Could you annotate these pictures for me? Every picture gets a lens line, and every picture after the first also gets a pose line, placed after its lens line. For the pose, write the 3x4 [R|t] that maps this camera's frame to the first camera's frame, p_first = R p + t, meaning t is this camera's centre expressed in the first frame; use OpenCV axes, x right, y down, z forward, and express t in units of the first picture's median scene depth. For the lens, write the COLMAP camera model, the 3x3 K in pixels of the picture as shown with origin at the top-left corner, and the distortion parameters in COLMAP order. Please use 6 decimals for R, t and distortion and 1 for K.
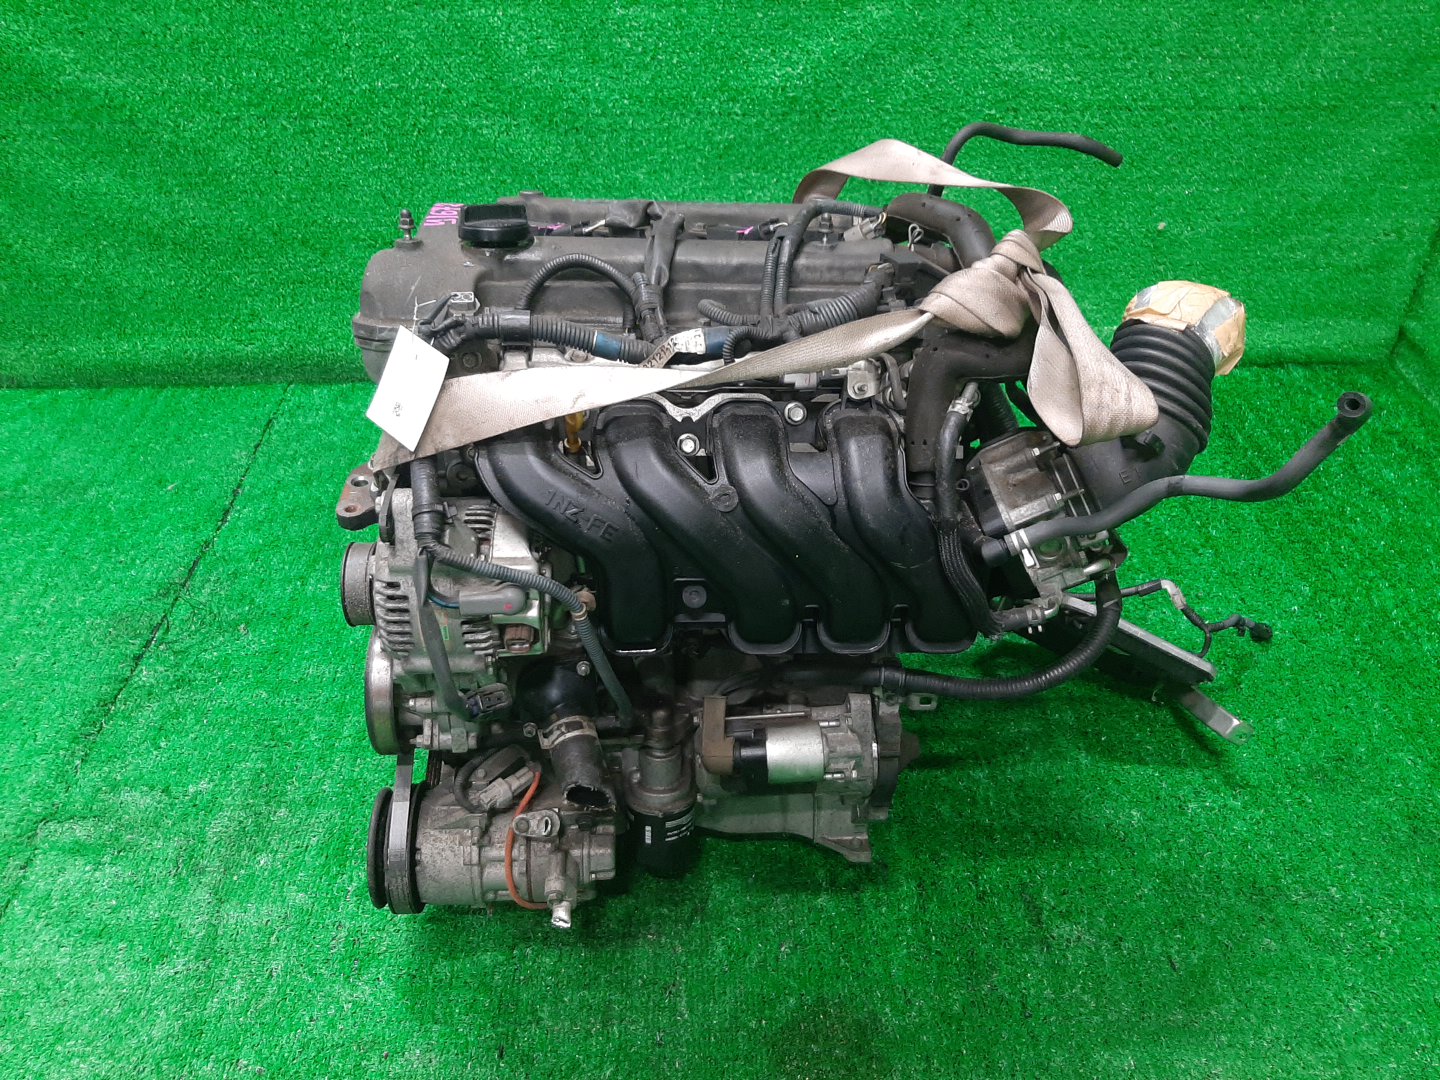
lens RADIAL K [[1144.0, 0, 719.1], [0, 1144.0, 546.4], [0, 0, 1]] dist [0.061250, -0.125797]
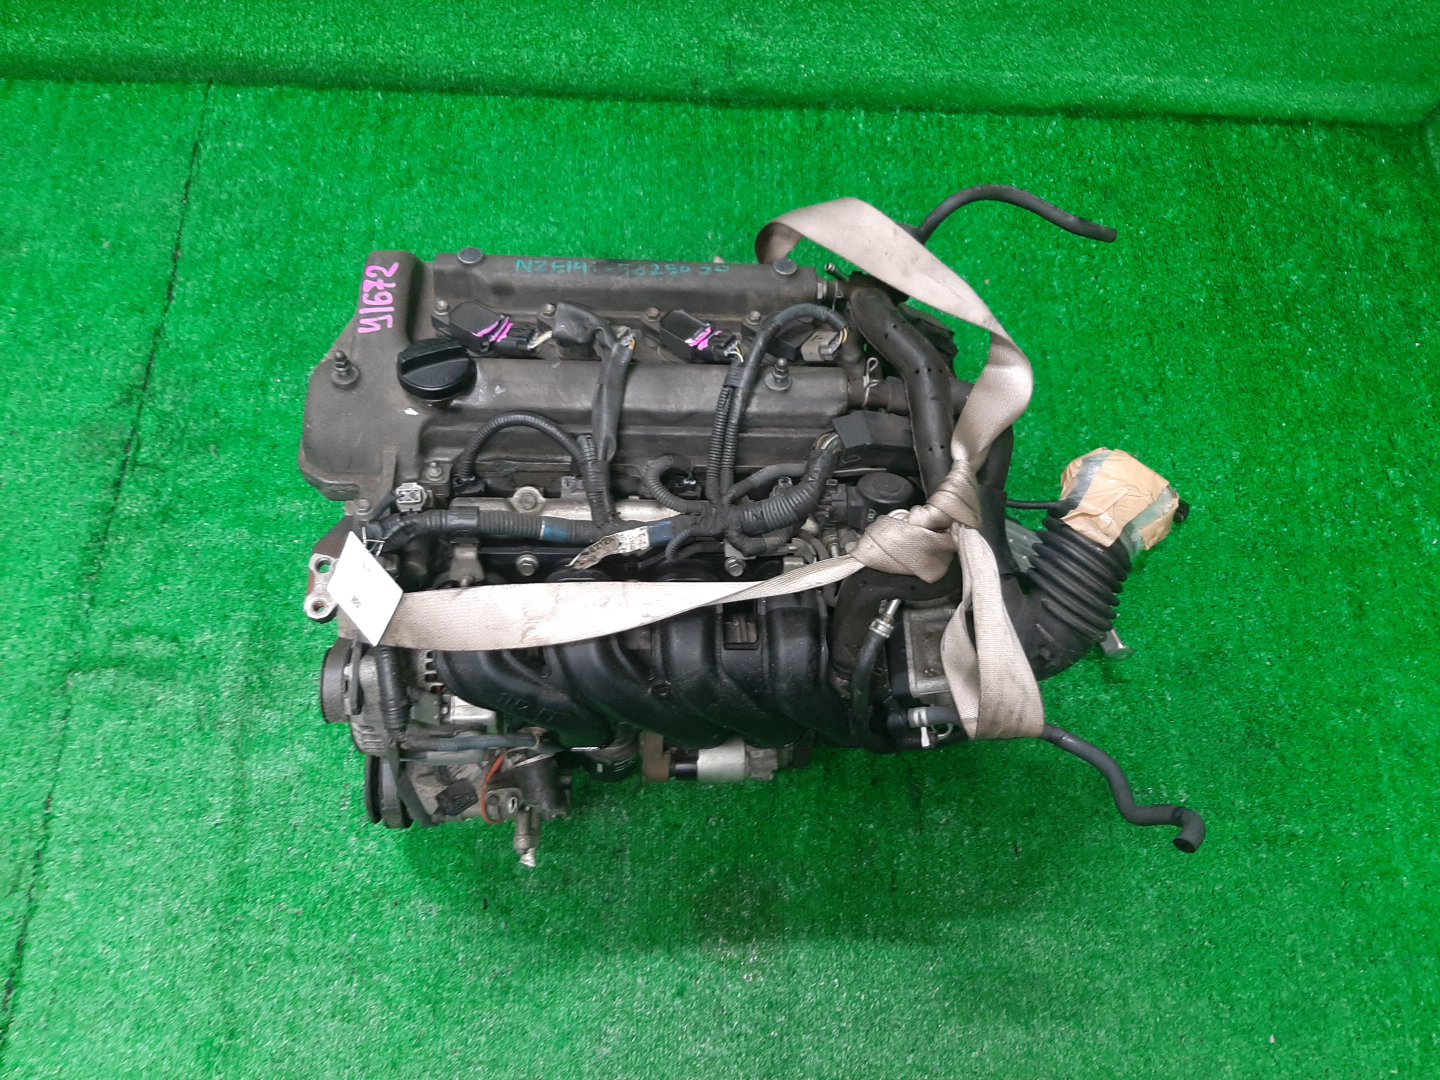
lens RADIAL K [[1144.0, 0, 719.1], [0, 1144.0, 546.4], [0, 0, 1]] dist [0.061250, -0.125797]
pose [[0.998636, 0.041100, 0.032201, 0.012909], [-0.051737, 0.861992, 0.504275, -0.495555], [-0.007031, -0.505254, 0.862942, 0.074900]]
